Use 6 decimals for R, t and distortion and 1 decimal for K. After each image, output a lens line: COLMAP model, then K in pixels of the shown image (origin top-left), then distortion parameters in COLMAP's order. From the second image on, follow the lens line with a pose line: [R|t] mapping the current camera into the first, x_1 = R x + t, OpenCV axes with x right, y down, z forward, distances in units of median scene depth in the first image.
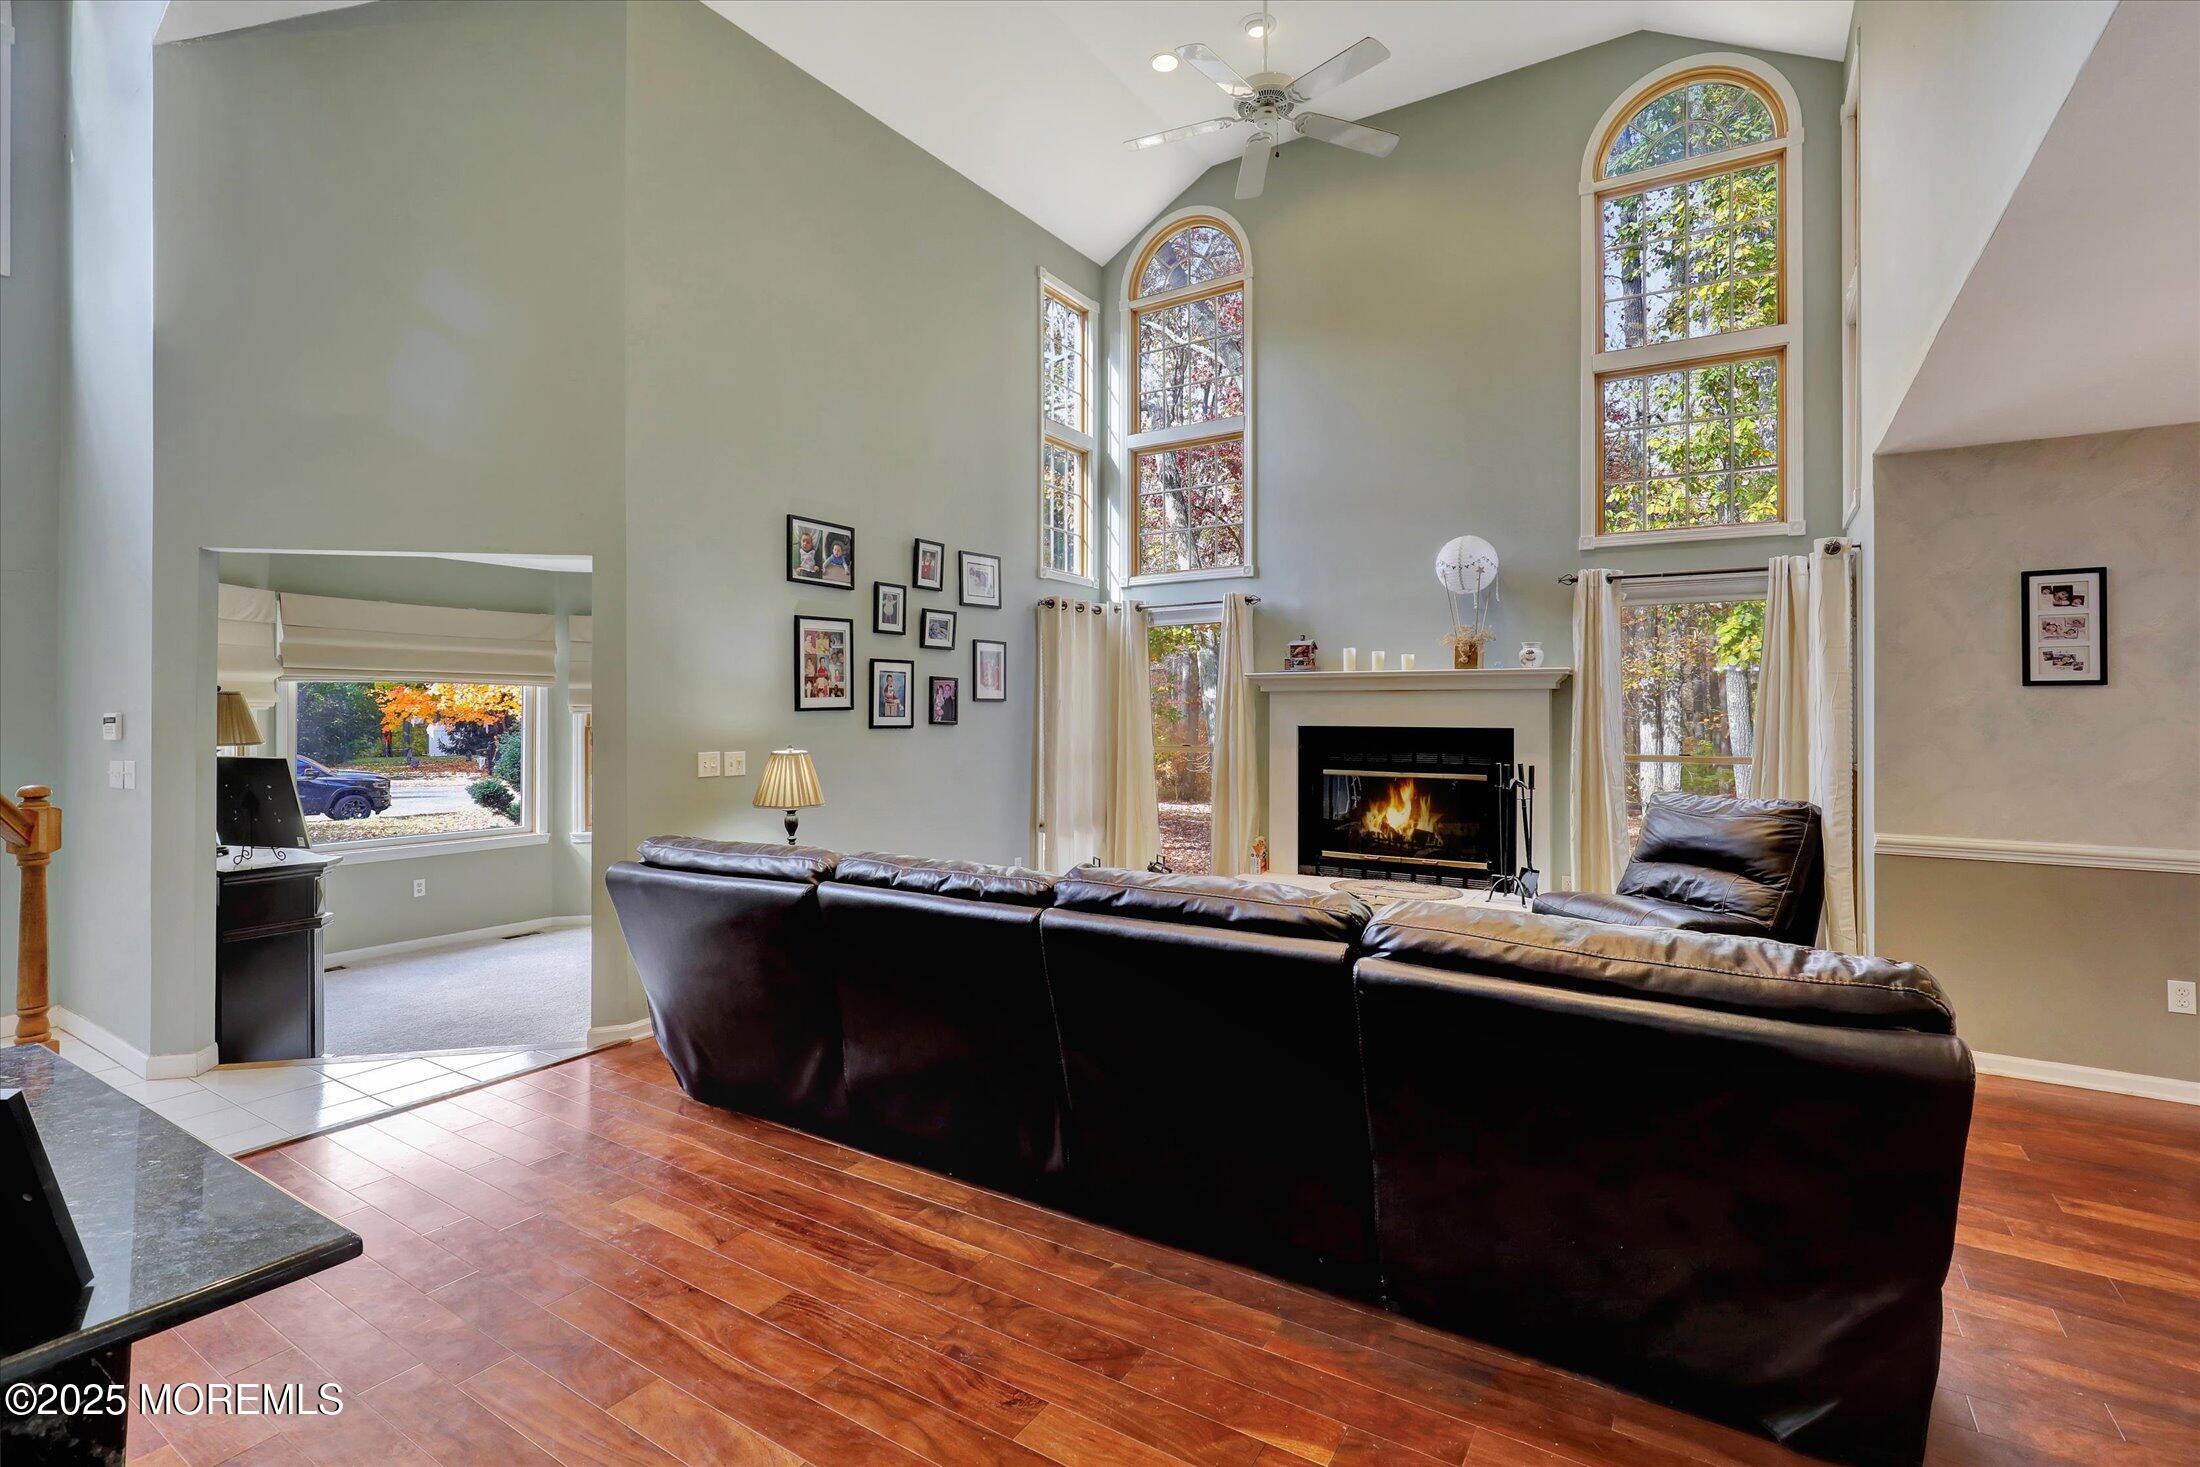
lens RADIAL K [[1015.2, 0, 1105.0], [0, 1015.2, 703.5], [0, 0, 1]] dist [-0.001133, 0.000173]
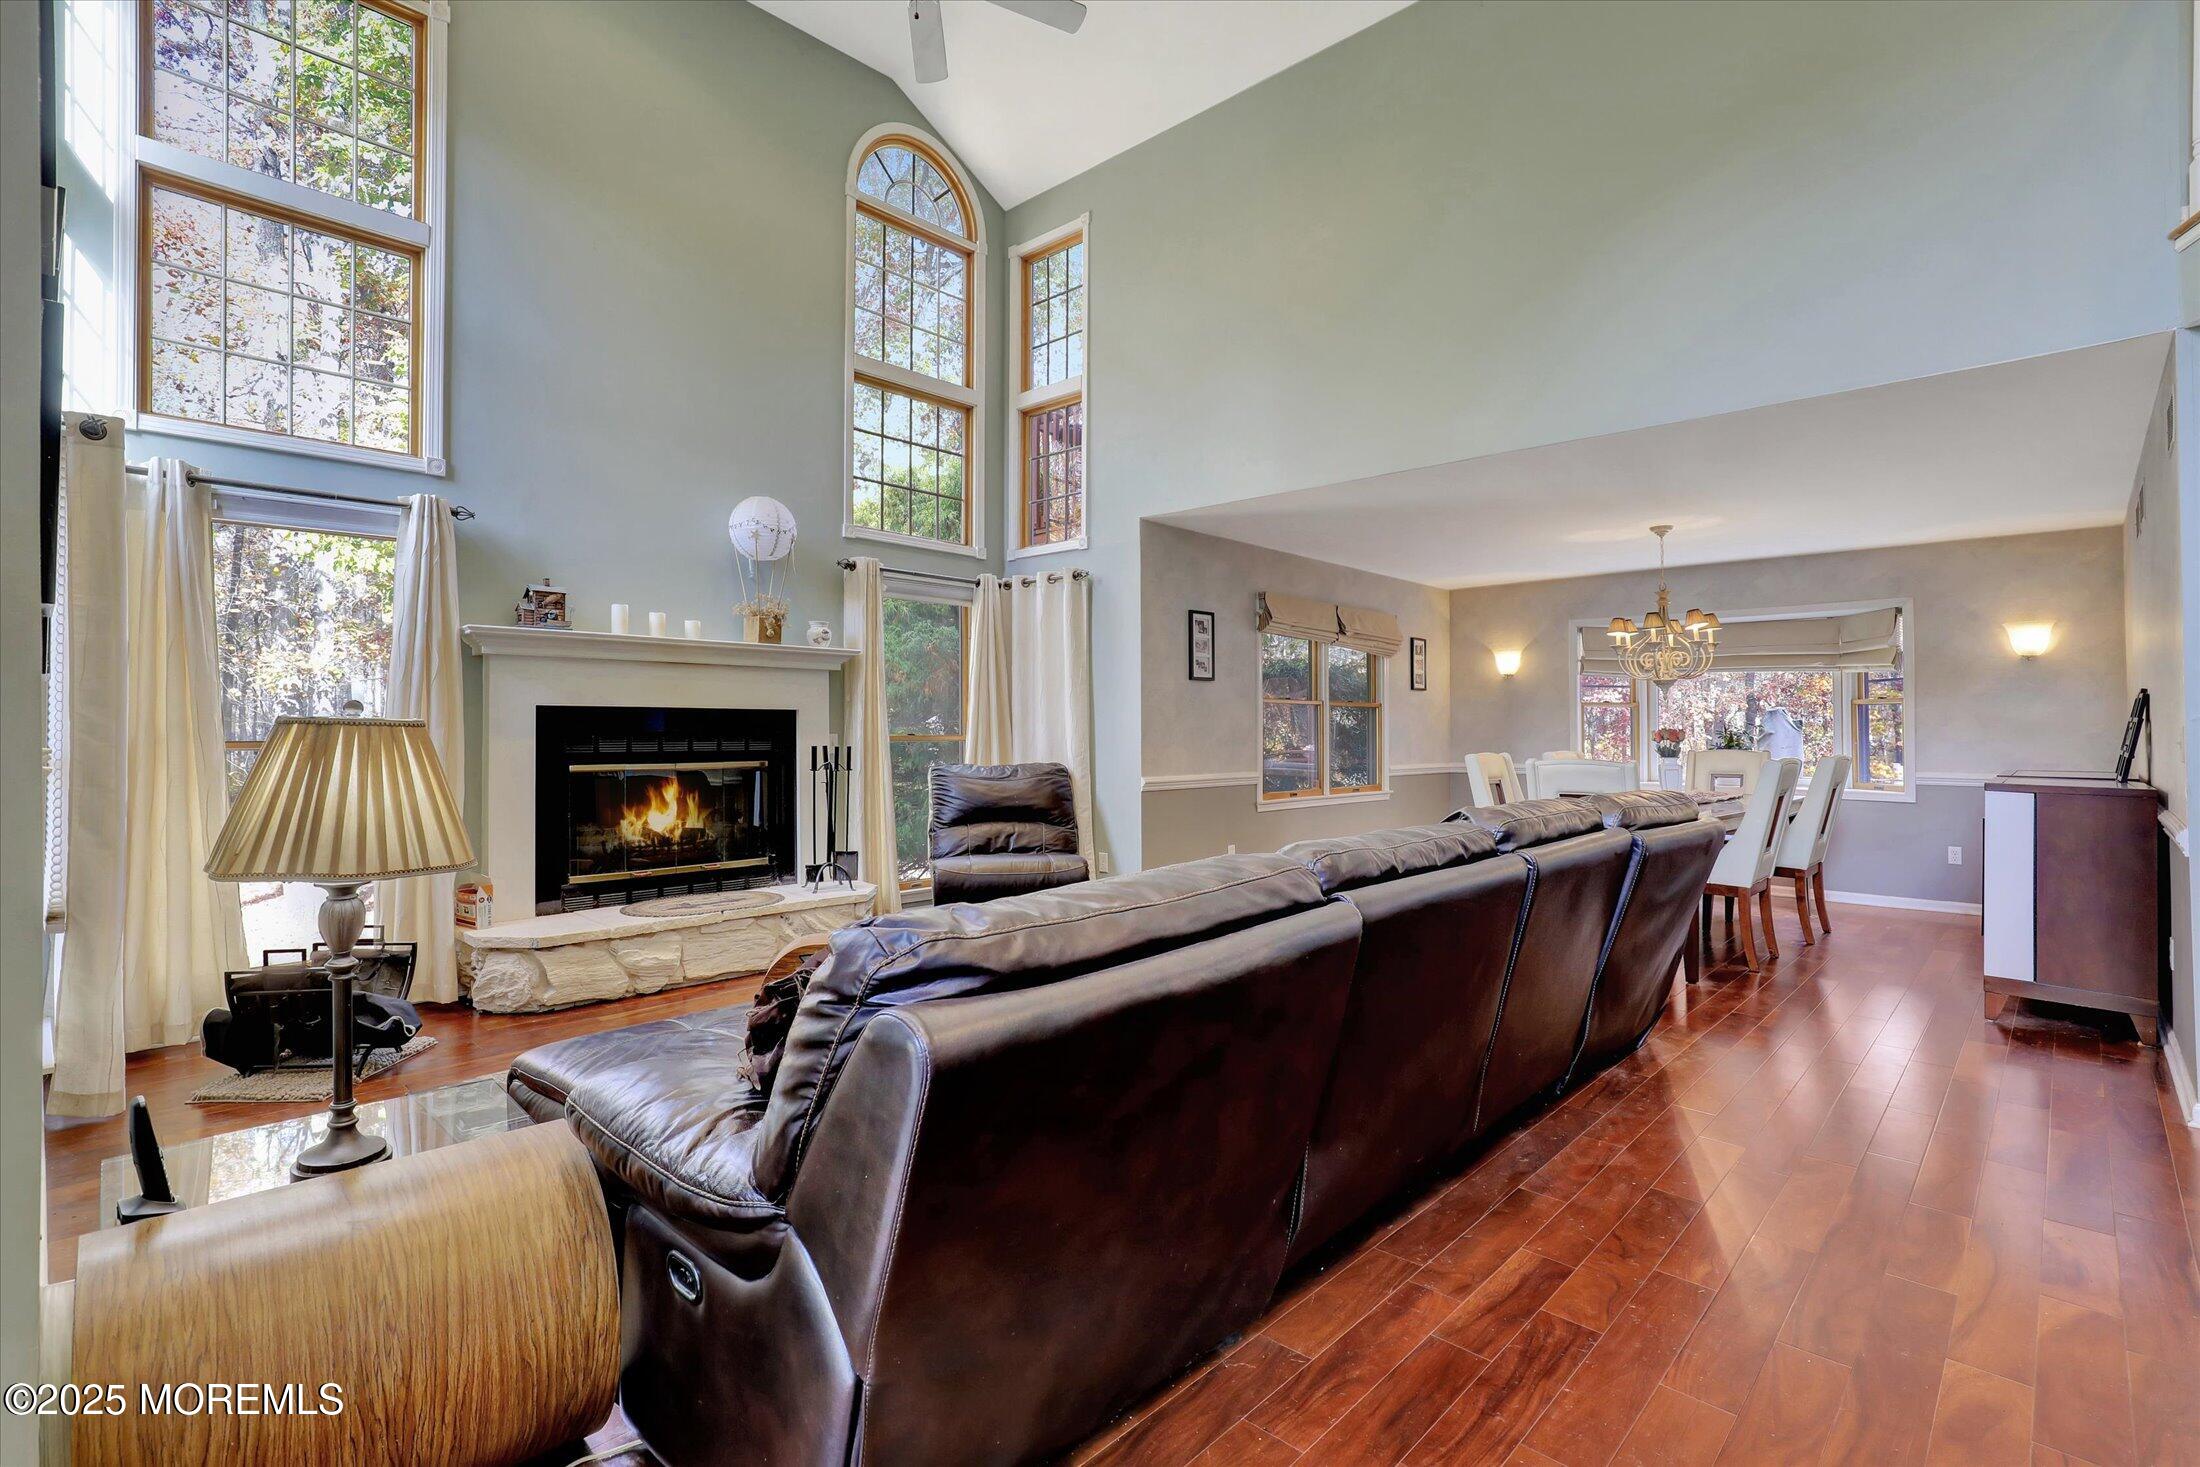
lens RADIAL K [[1027.1, 0, 1109.1], [0, 1027.1, 698.3], [0, 0, 1]] dist [-0.002829, -0.000701]
pose [[0.192268, 0.025884, 0.981001, -0.494244], [-0.006868, 0.999663, -0.025030, 0.036781], [-0.981318, -0.001925, 0.192381, 0.540427]]
